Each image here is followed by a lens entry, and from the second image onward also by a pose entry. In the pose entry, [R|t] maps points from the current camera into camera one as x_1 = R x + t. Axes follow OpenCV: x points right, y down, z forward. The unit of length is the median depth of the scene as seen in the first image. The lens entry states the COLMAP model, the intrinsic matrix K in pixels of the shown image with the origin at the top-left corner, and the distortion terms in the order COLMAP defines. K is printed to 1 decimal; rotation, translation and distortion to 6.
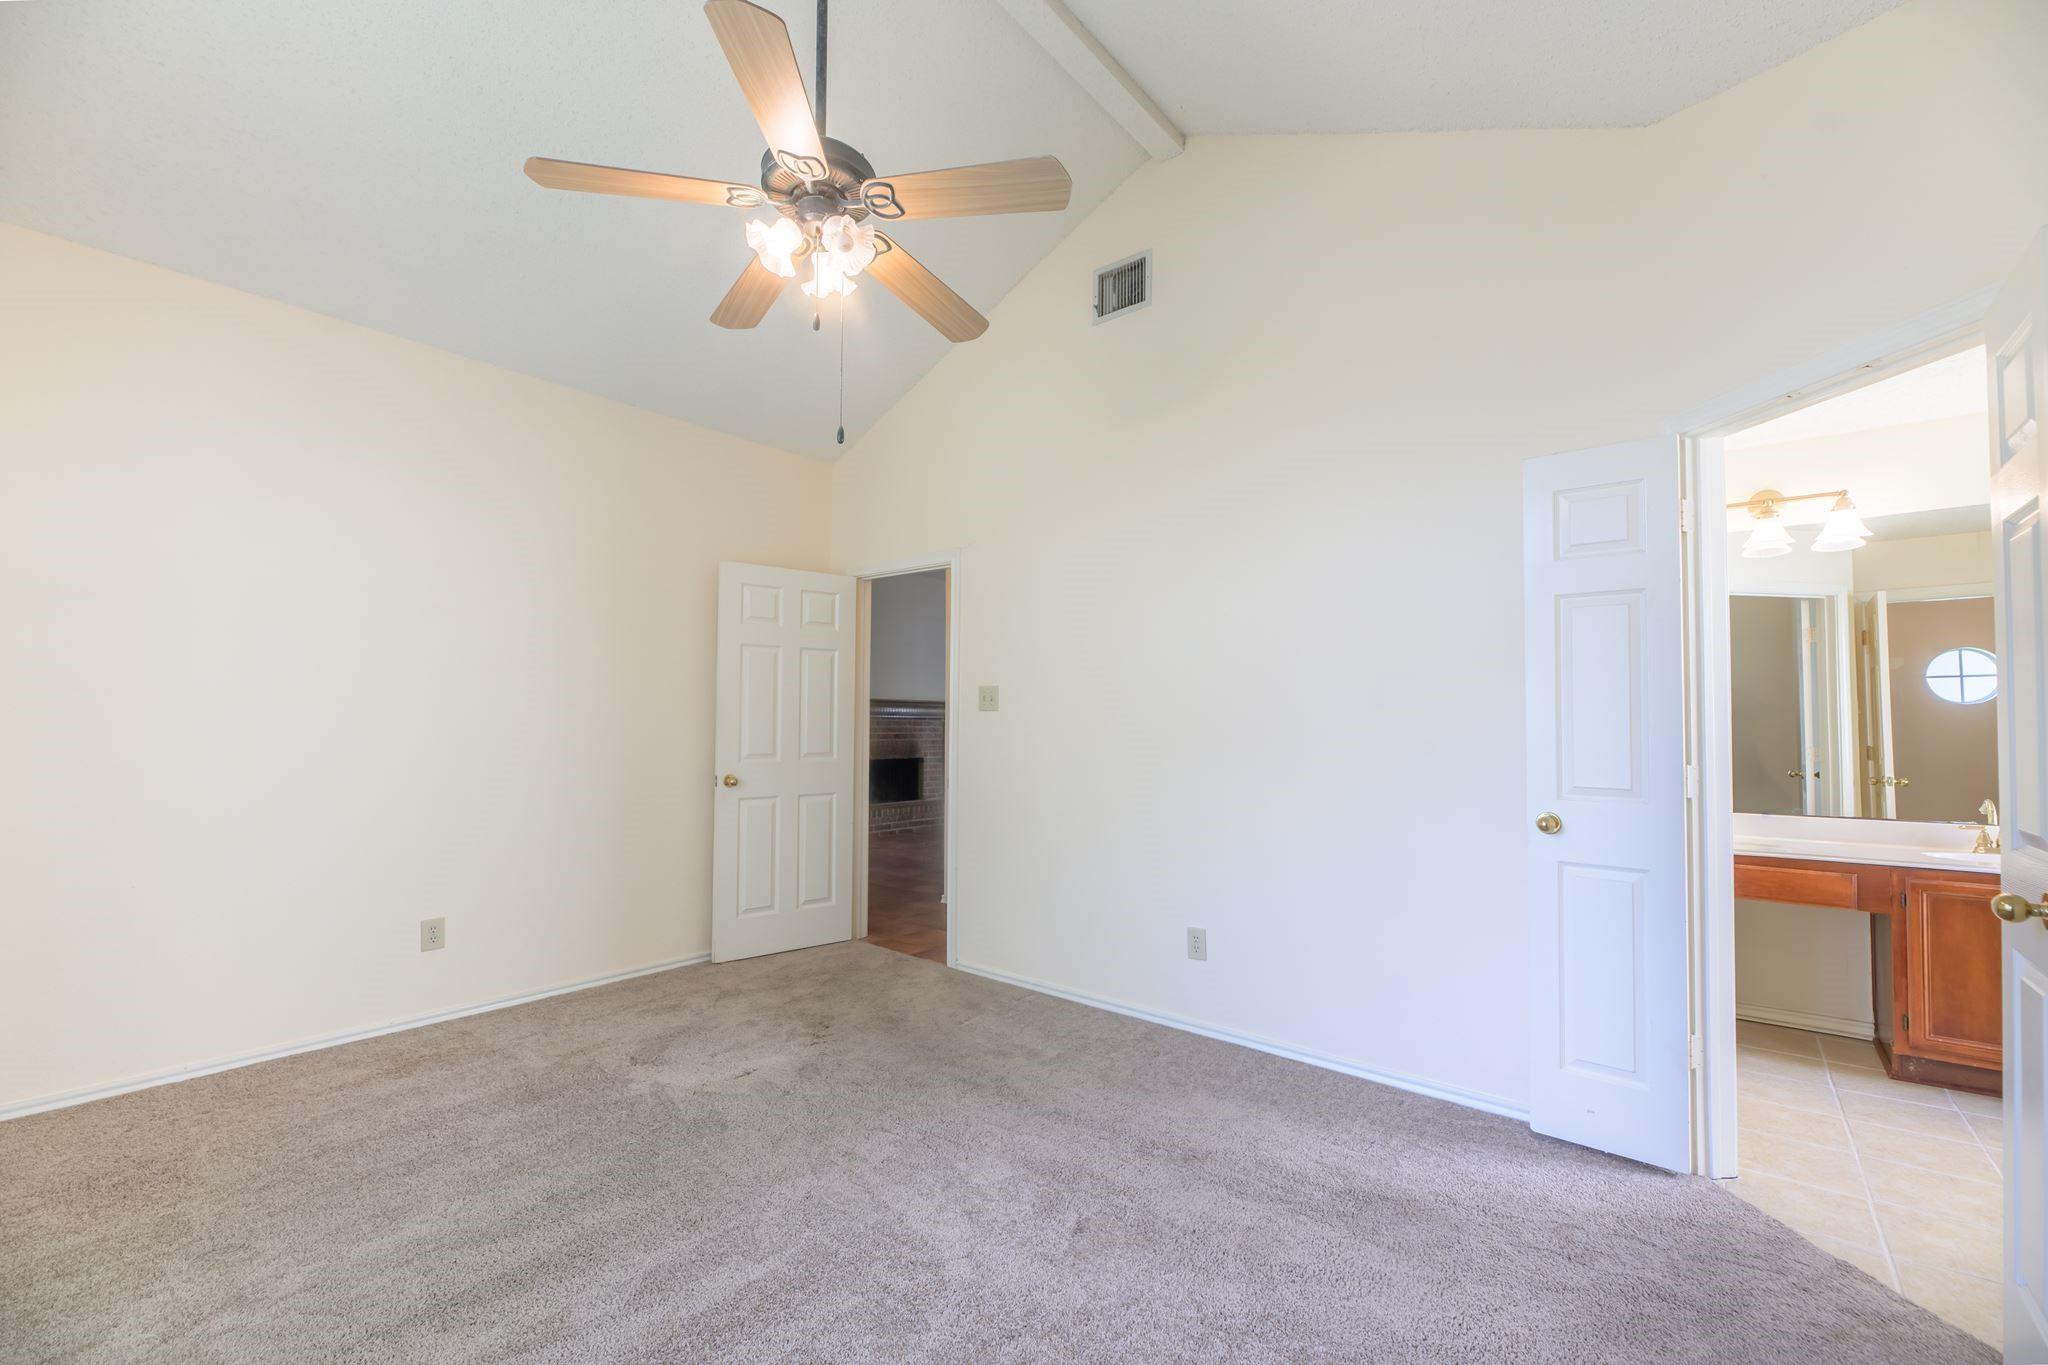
lens RADIAL K [[830.9, 0, 1025.3], [0, 830.9, 693.8], [0, 0, 1]] dist [-0.001608, -0.000303]
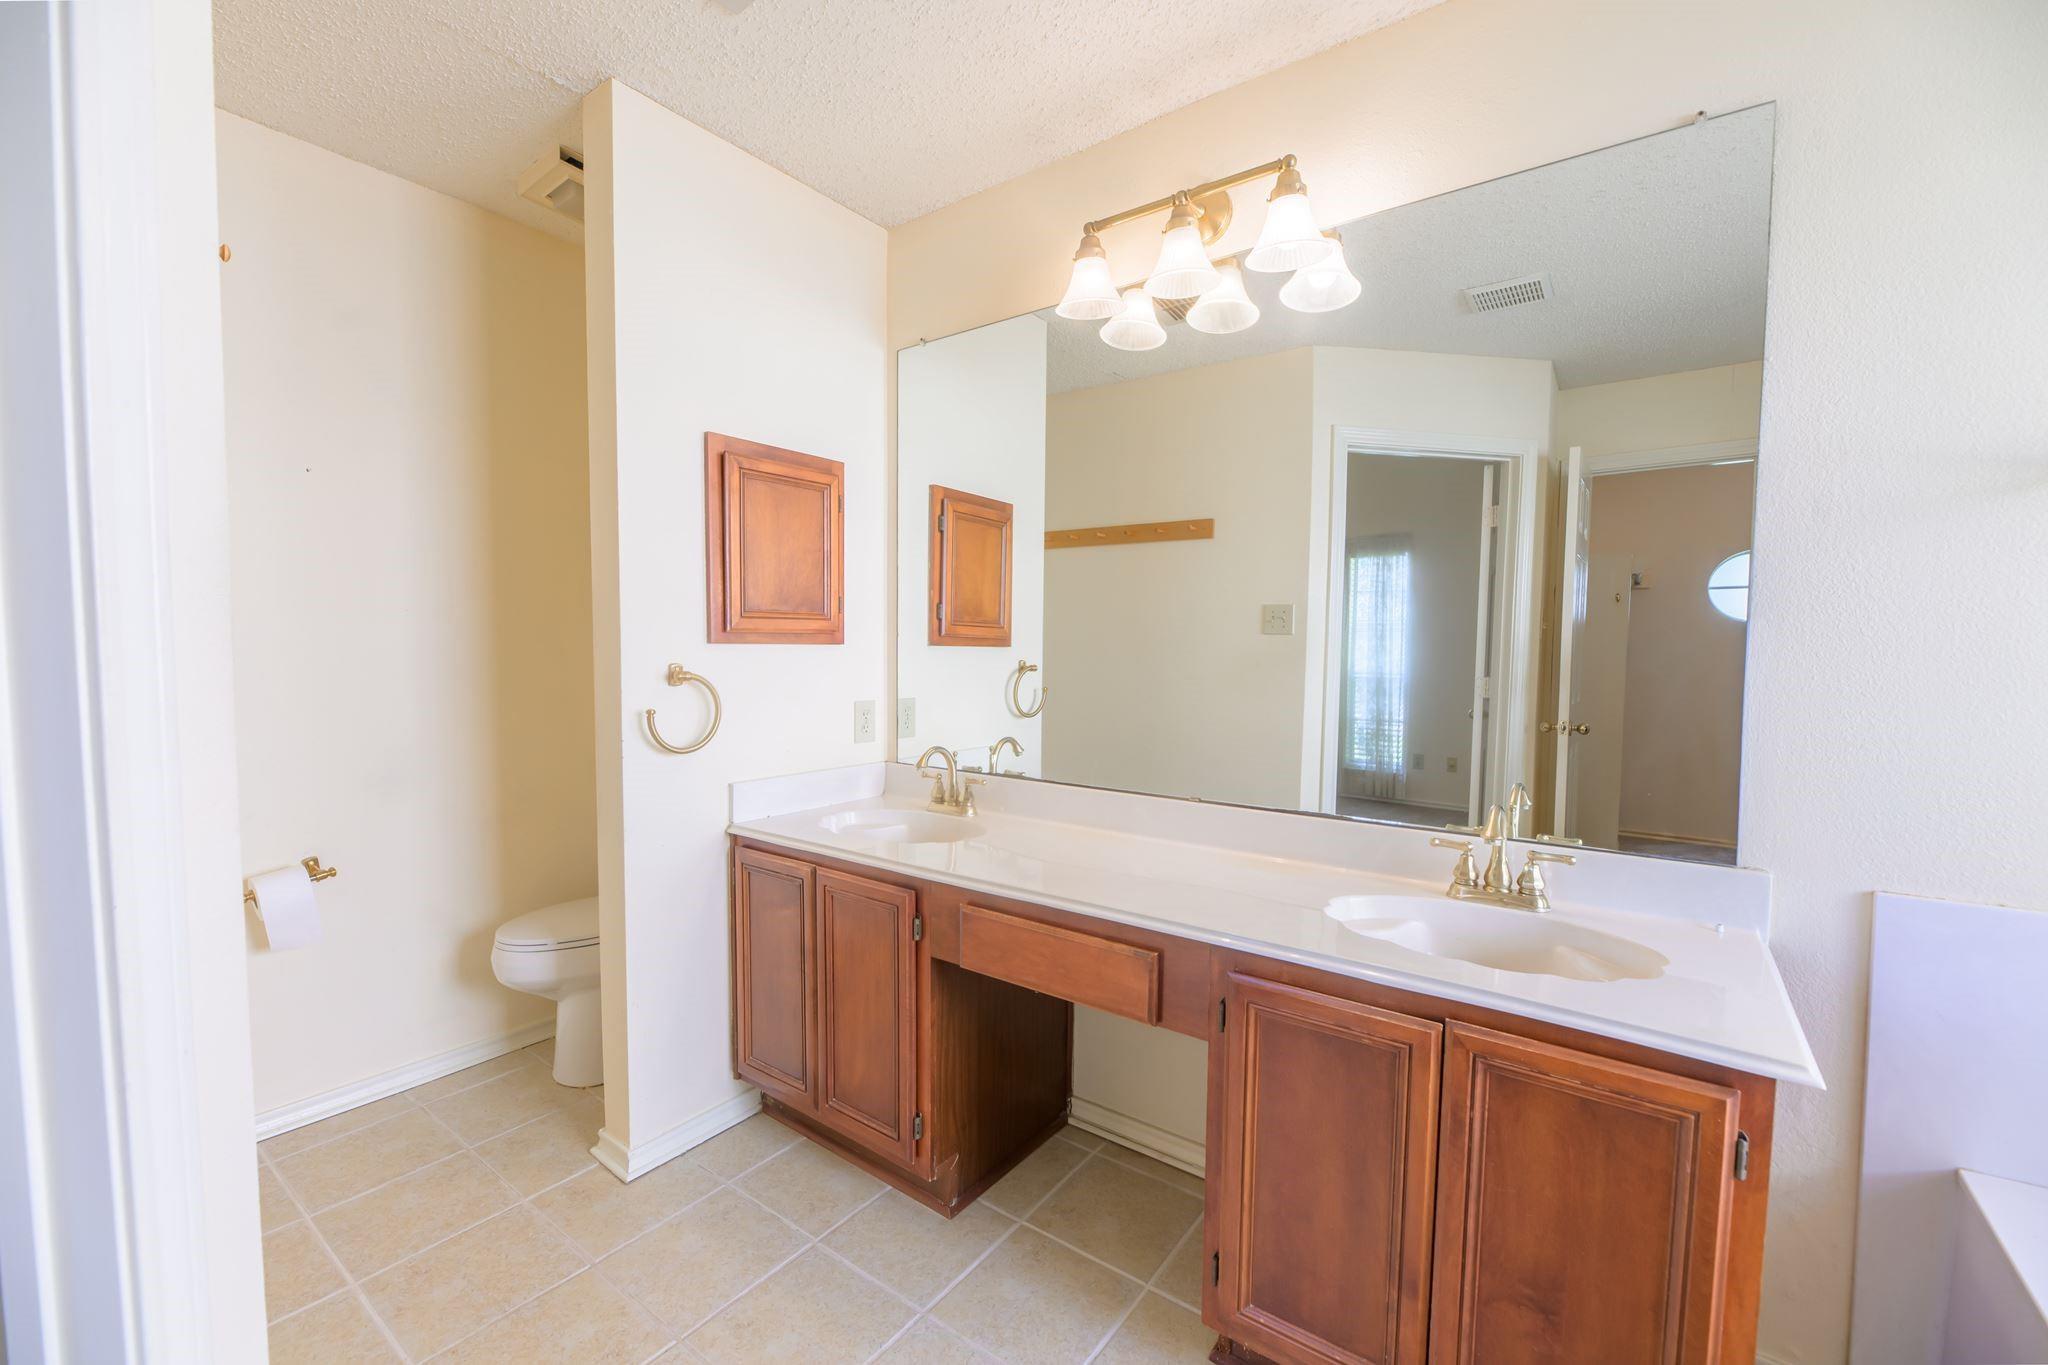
lens RADIAL K [[830.9, 0, 1021.5], [0, 830.9, 677.3], [0, 0, 1]] dist [-0.001608, -0.000303]
pose [[0.998214, 0.010415, 0.058821, 0.522034], [-0.015096, 0.996705, 0.079695, 0.016244], [-0.057797, -0.080440, 0.995082, 0.322088]]
